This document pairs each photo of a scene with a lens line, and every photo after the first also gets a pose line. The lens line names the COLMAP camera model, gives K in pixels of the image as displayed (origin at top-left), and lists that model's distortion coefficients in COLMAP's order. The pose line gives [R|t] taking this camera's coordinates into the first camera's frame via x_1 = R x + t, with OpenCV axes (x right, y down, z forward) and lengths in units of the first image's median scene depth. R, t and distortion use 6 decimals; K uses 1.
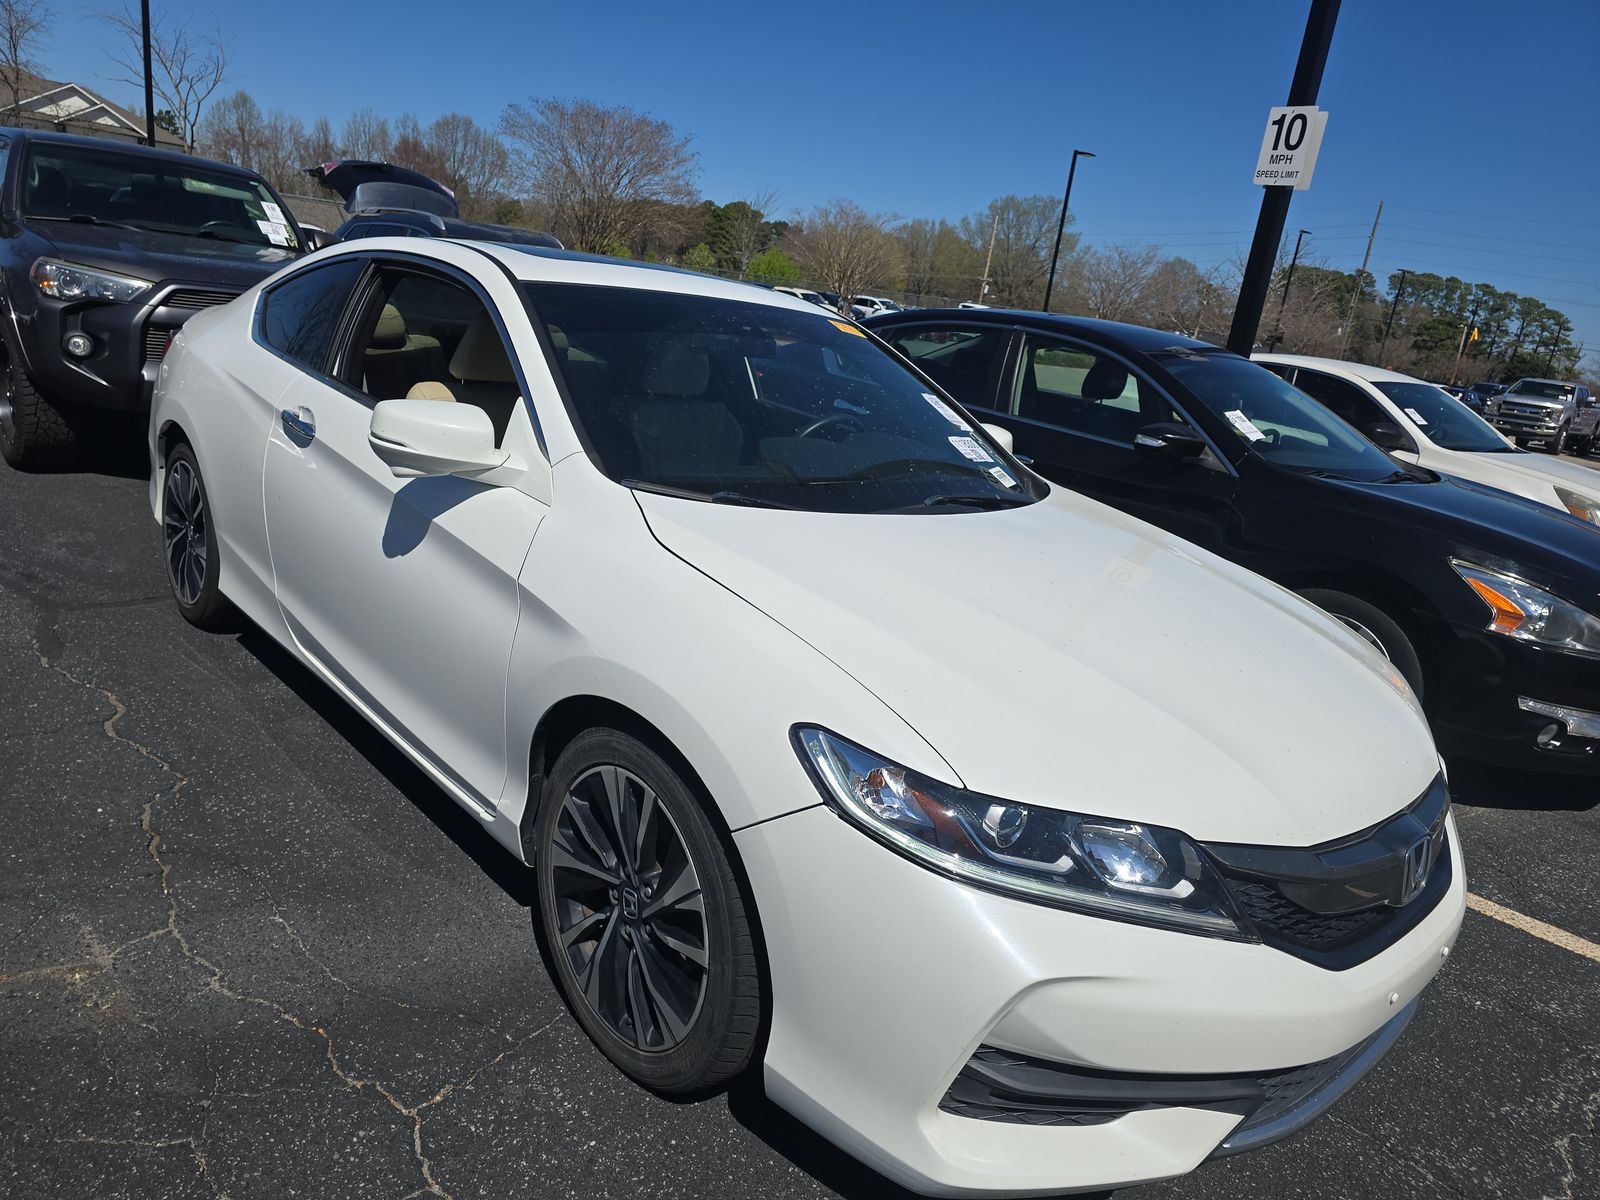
lens RADIAL K [[1141.2, 0, 800.0], [0, 1141.2, 600.0], [0, 0, 1]] dist [0.047344, -0.049853]
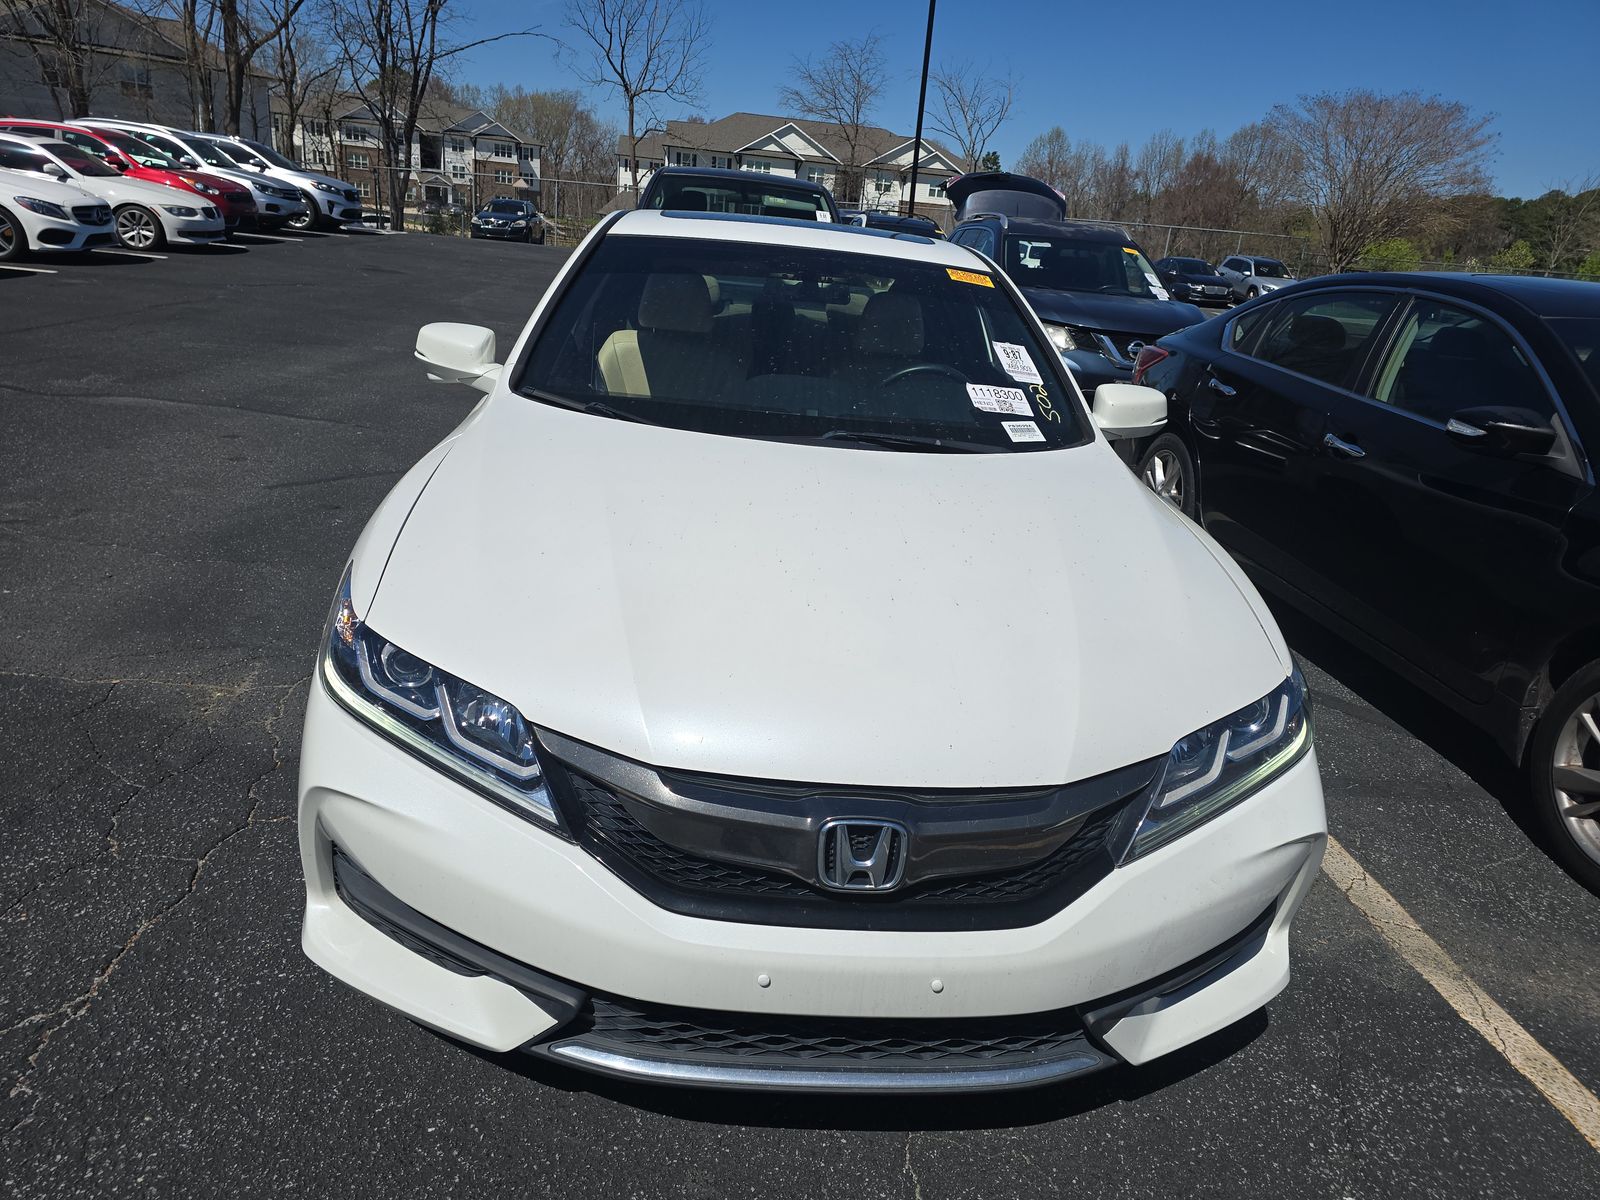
lens RADIAL K [[1141.2, 0, 800.0], [0, 1141.2, 600.0], [0, 0, 1]] dist [0.047344, -0.049853]
pose [[0.761578, 0.145839, -0.631451, 0.109404], [-0.158463, 0.986680, 0.036763, 0.003047], [0.628402, 0.072063, 0.774544, 0.035476]]
